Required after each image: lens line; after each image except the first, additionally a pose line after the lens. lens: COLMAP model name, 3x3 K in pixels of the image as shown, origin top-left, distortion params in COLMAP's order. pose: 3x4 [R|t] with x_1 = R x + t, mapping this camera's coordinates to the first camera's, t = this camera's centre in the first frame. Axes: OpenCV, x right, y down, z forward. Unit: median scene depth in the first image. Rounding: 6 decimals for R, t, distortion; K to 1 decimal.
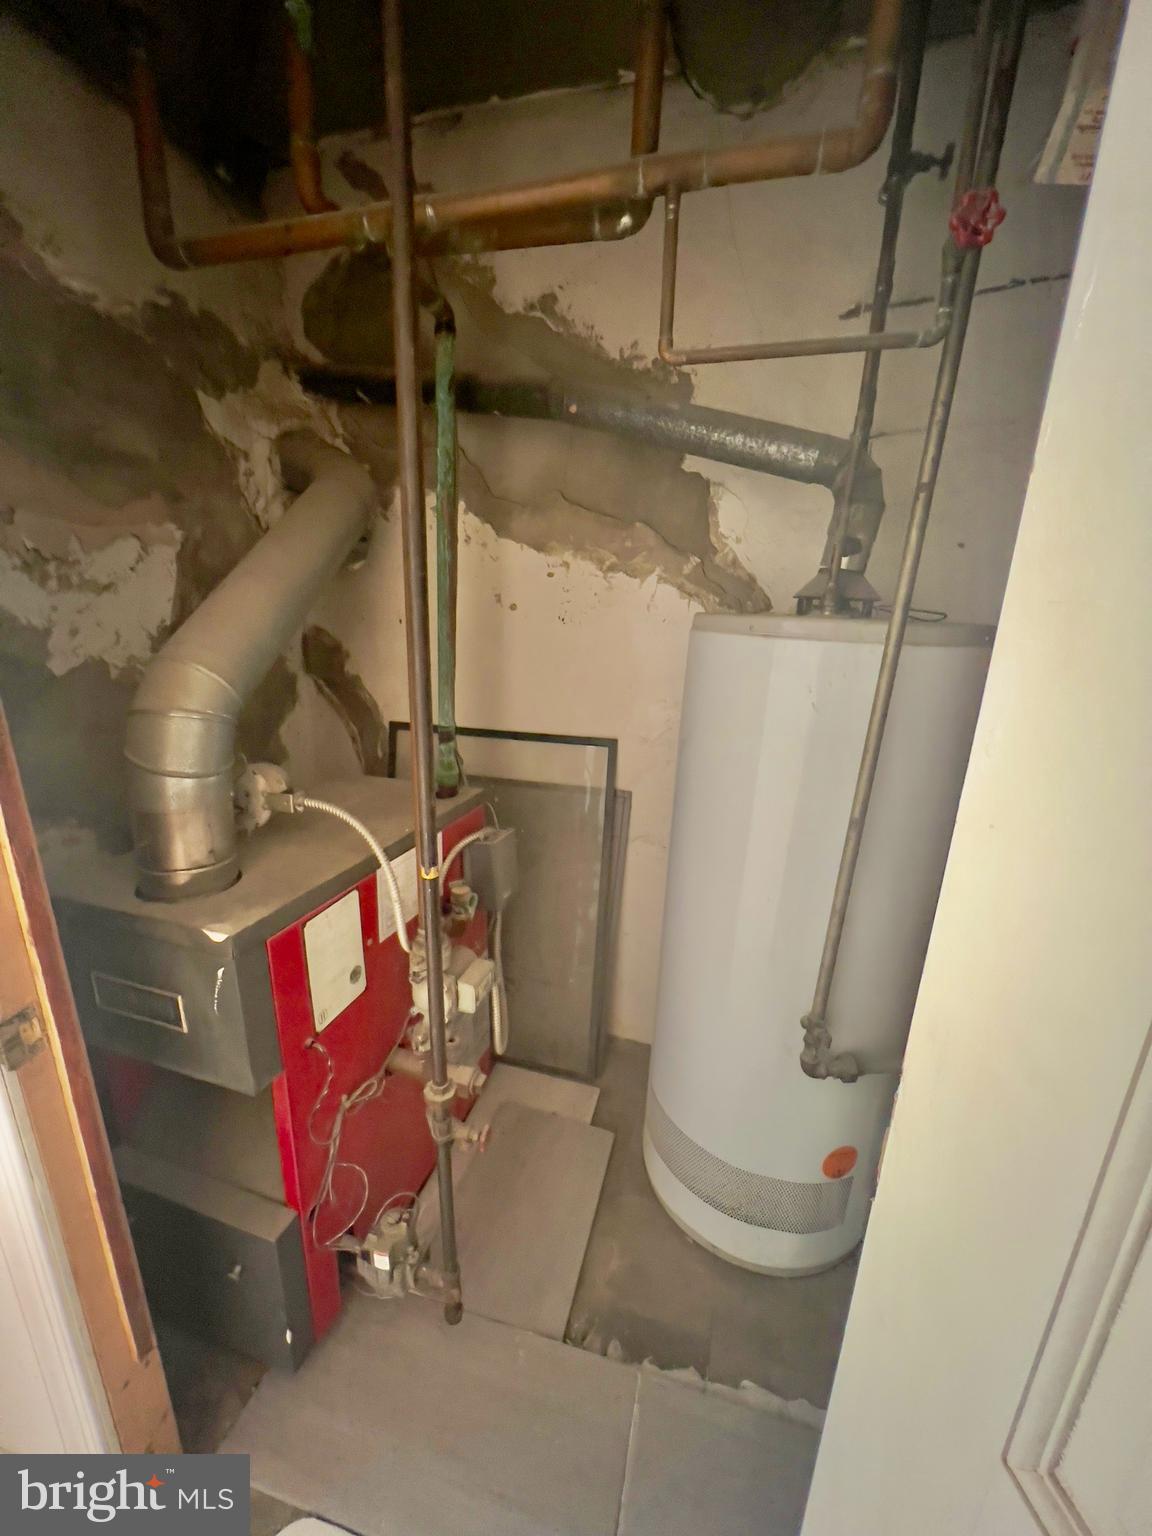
lens RADIAL K [[619.4, 0, 575.4], [0, 619.4, 769.9], [0, 0, 1]] dist [-0.002463, 0.001125]
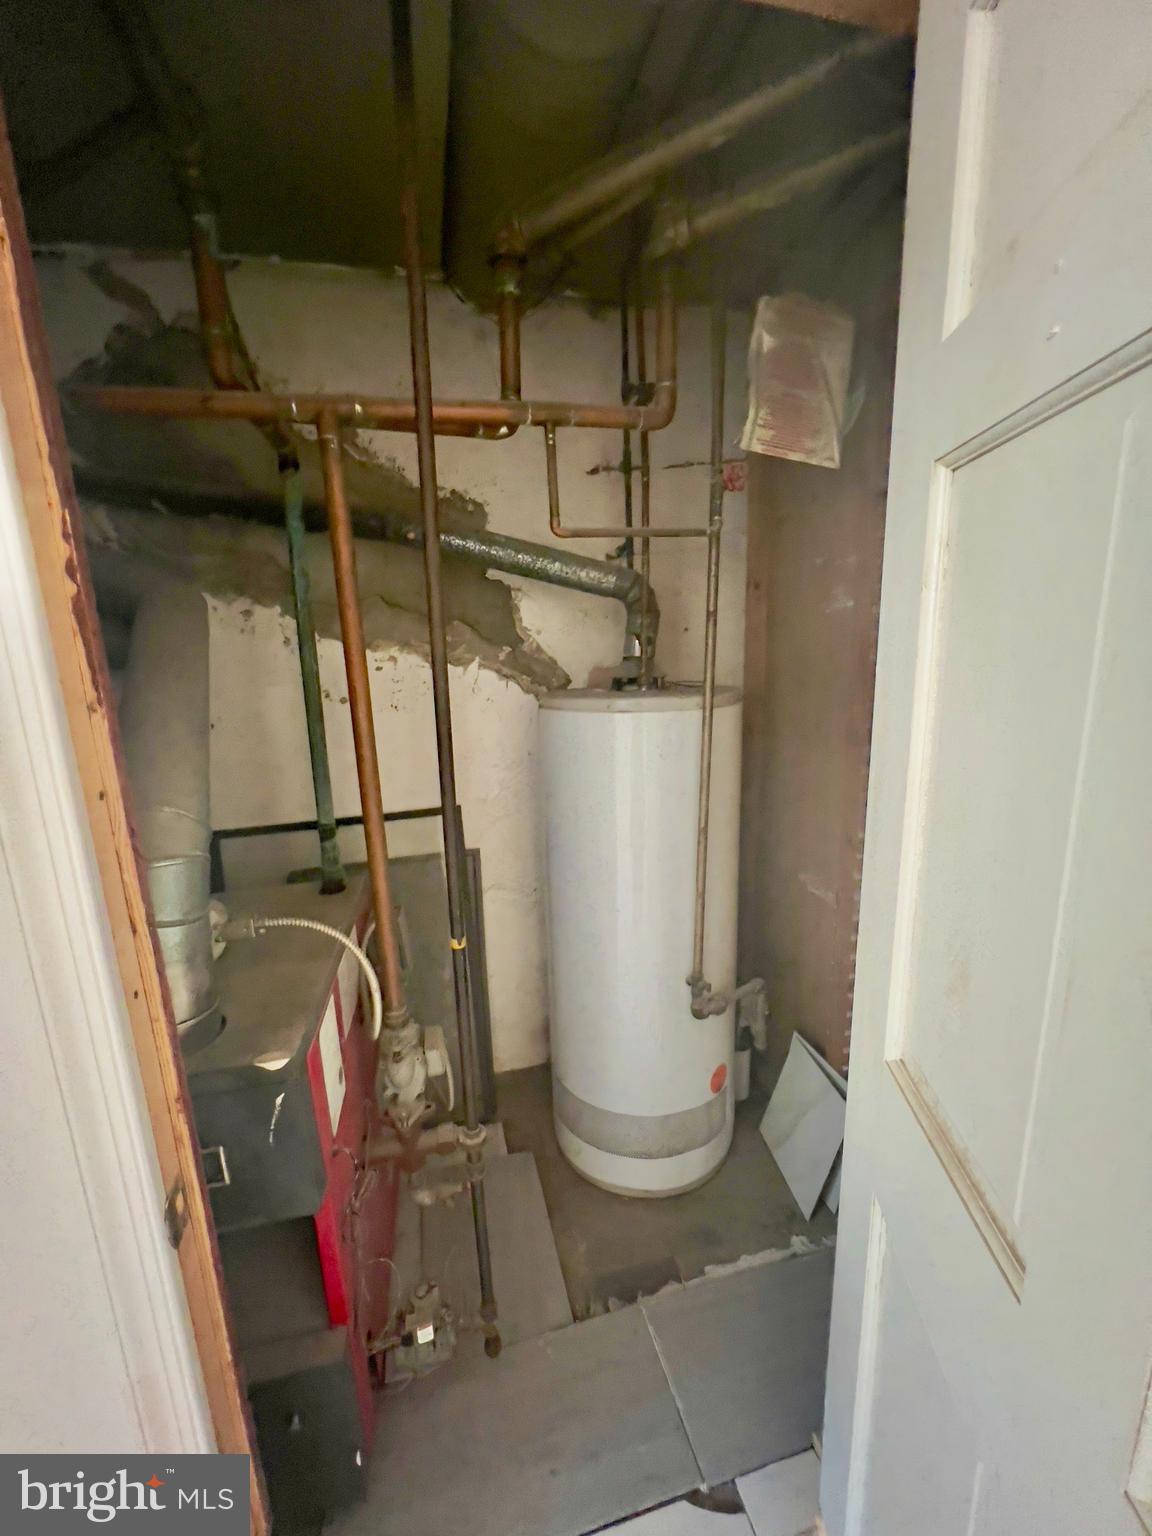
lens RADIAL K [[619.4, 0, 574.0], [0, 619.4, 769.7], [0, 0, 1]] dist [-0.002463, 0.001125]
pose [[0.865005, -0.159146, 0.475857, -0.358959], [0.194255, 0.980629, -0.025150, -0.057247], [-0.462636, 0.114192, 0.879163, -0.121595]]
